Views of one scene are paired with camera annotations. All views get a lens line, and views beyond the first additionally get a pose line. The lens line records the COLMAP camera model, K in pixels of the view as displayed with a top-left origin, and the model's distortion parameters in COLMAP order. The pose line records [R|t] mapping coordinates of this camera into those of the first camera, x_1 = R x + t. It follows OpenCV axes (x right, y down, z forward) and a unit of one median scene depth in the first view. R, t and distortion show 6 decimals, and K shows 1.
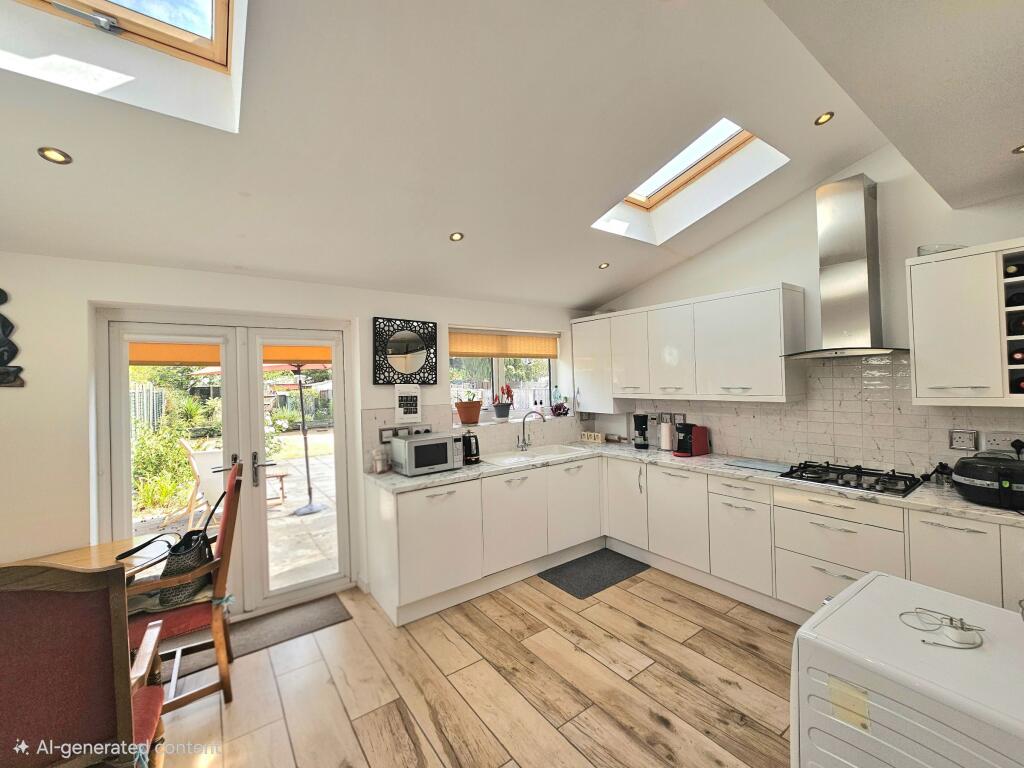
lens RADIAL K [[413.5, 0, 511.2], [0, 413.5, 381.0], [0, 0, 1]] dist [0.001443, 0.000575]
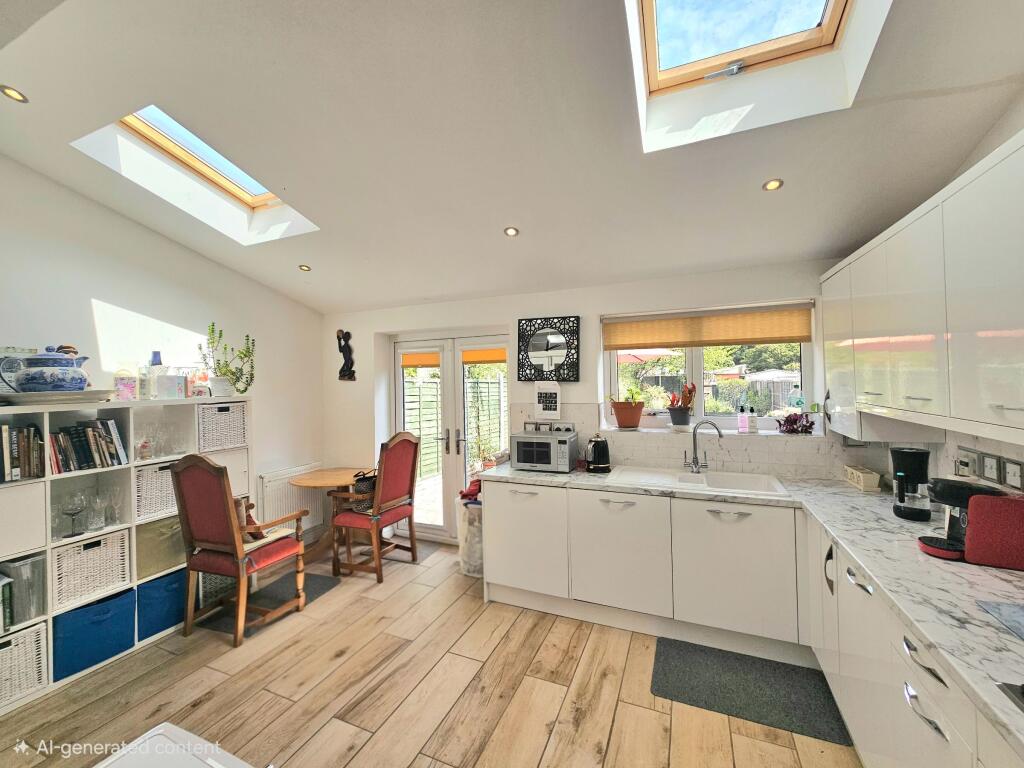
lens RADIAL K [[413.5, 0, 512.7], [0, 413.5, 381.6], [0, 0, 1]] dist [0.001443, 0.000575]
pose [[0.514572, 0.017718, -0.857264, 0.585996], [0.005046, 0.999707, 0.023691, -0.015759], [0.857433, -0.016517, 0.514331, 0.410285]]
